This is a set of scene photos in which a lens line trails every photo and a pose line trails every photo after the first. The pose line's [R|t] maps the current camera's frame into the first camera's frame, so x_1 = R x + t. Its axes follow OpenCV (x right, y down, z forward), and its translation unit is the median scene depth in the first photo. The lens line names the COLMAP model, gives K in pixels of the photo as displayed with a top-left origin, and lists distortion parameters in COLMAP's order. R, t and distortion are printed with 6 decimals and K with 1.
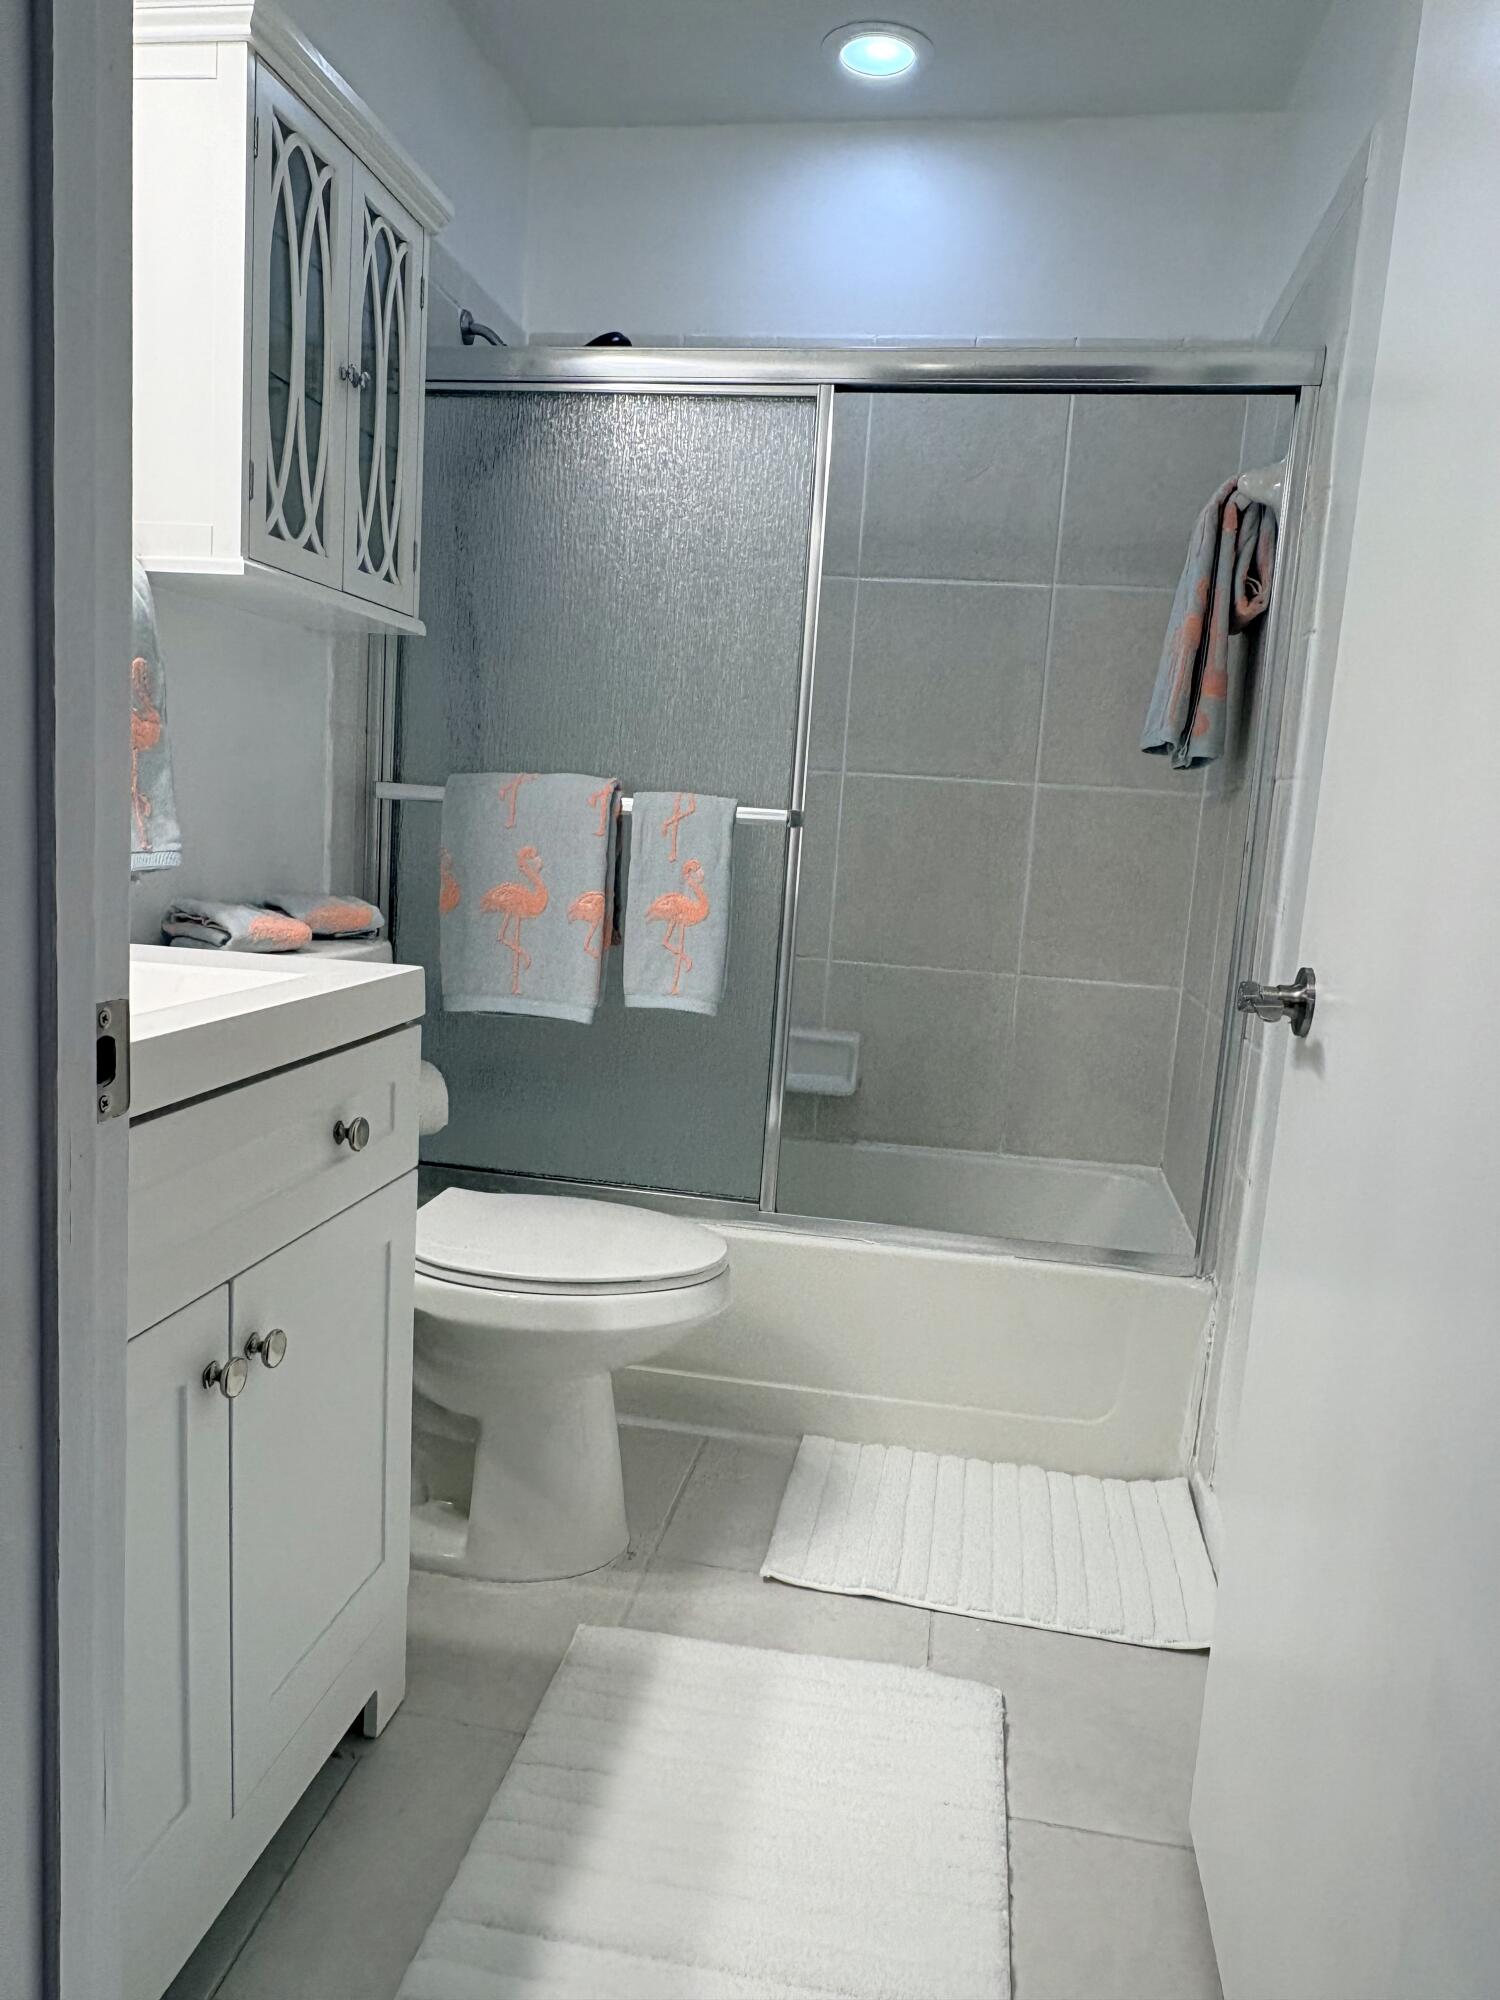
lens RADIAL K [[1353.8, 0, 751.9], [0, 1353.8, 1002.9], [0, 0, 1]] dist [-0.029320, 0.016274]
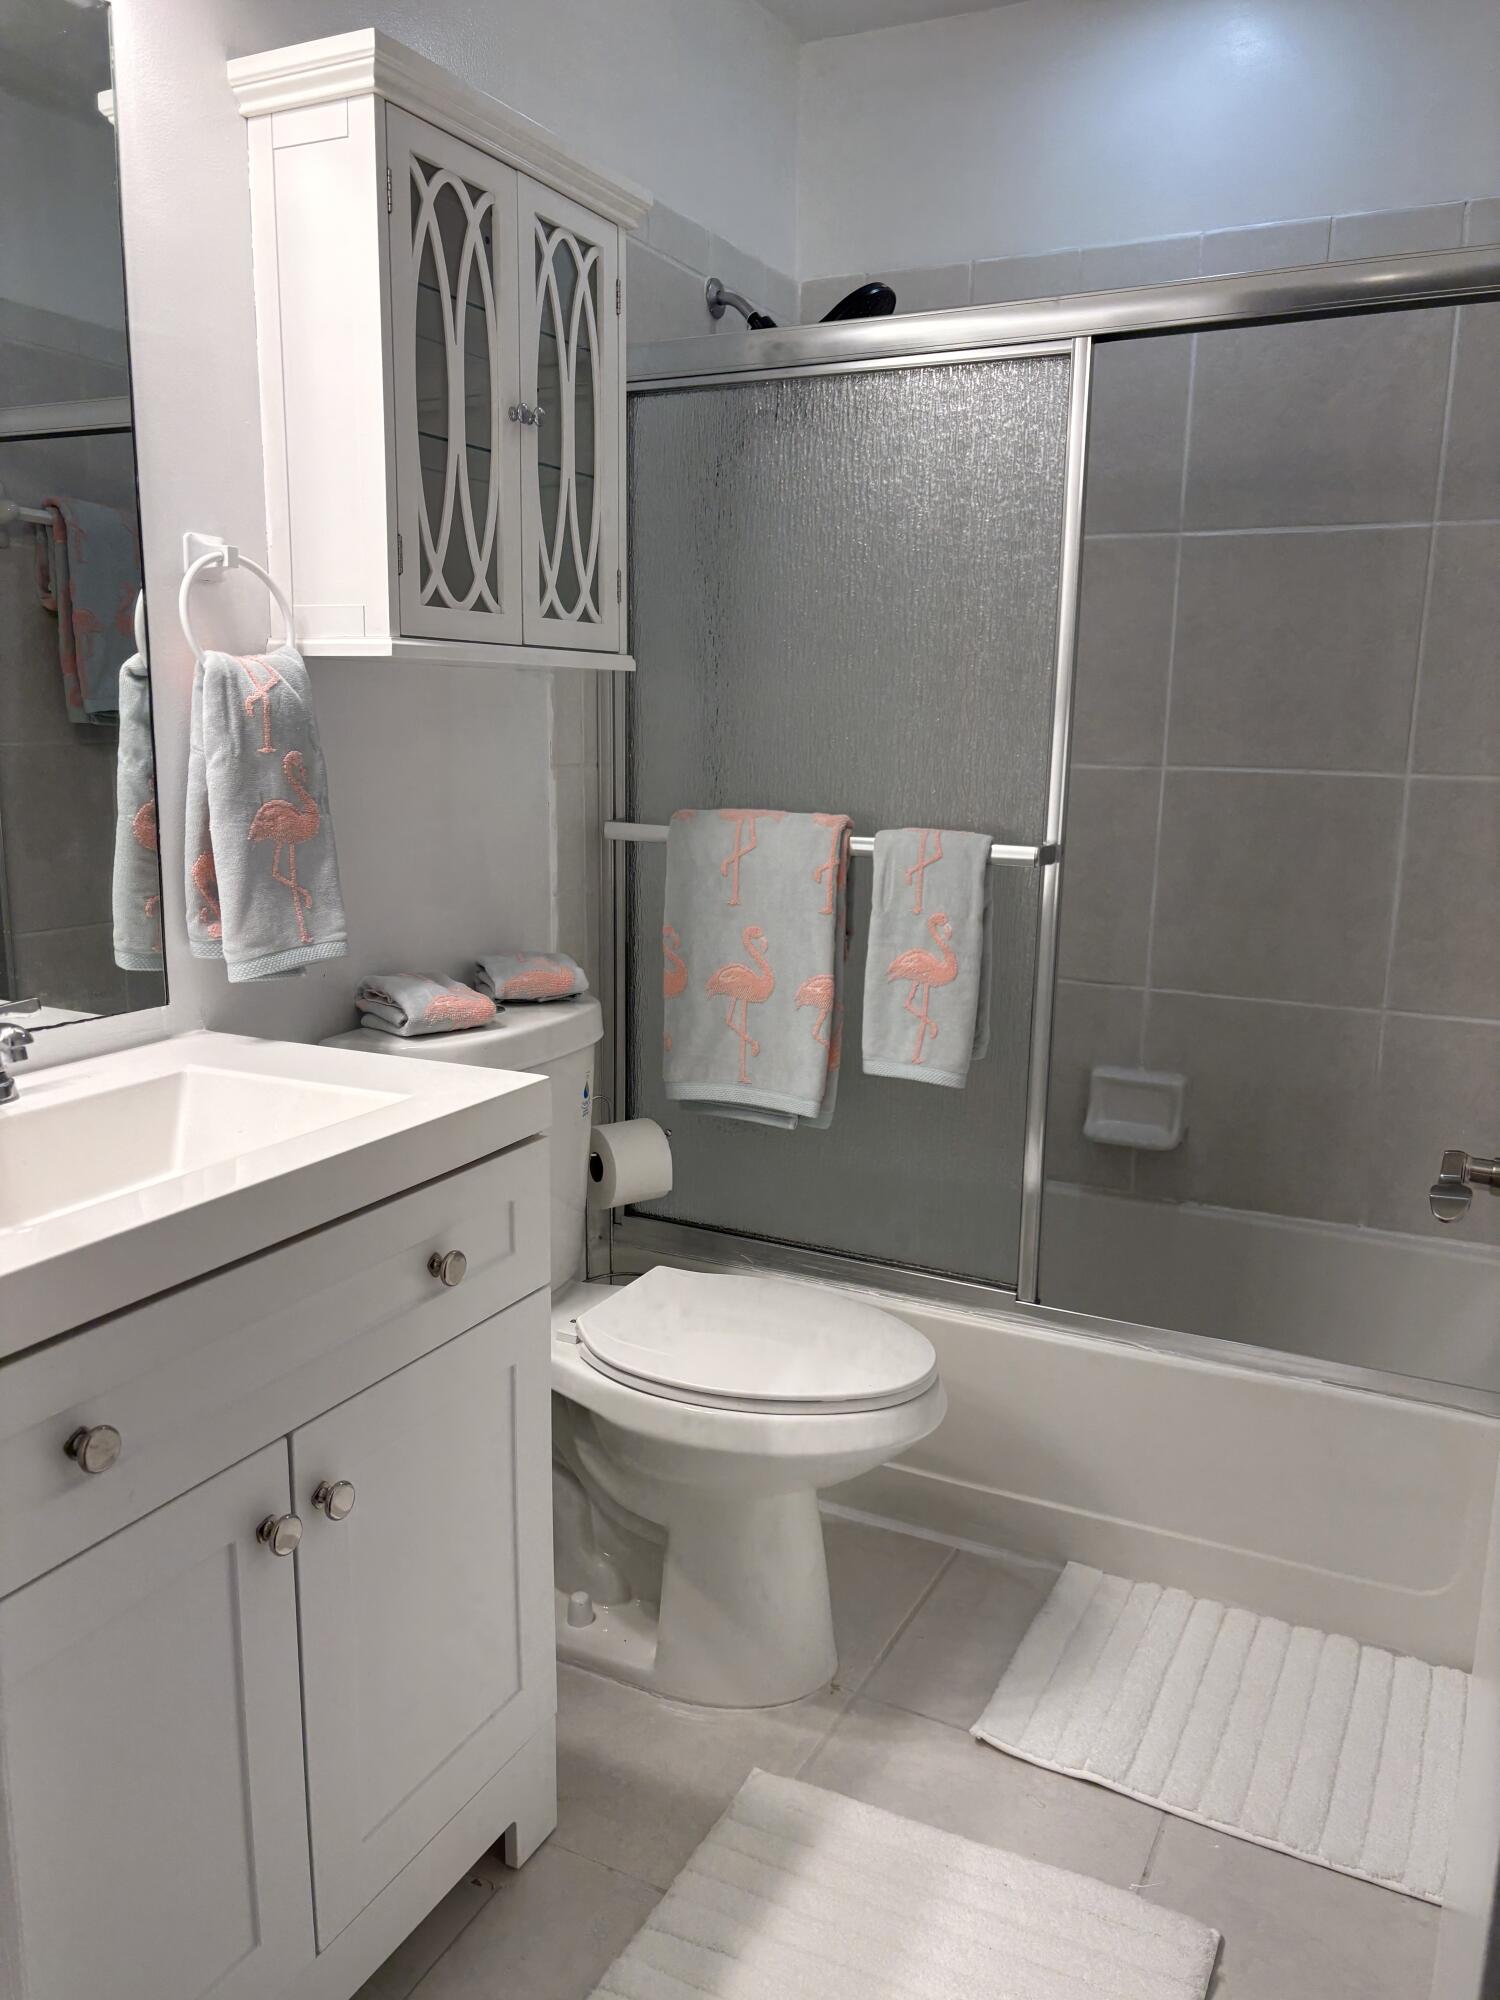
lens RADIAL K [[1508.7, 0, 751.4], [0, 1508.7, 1003.2], [0, 0, 1]] dist [0.015184, -0.019641]
pose [[0.953803, 0.006991, -0.300351, 0.165552], [0.003877, 0.999360, 0.035573, -0.091057], [0.300407, -0.035094, 0.953165, 0.031553]]
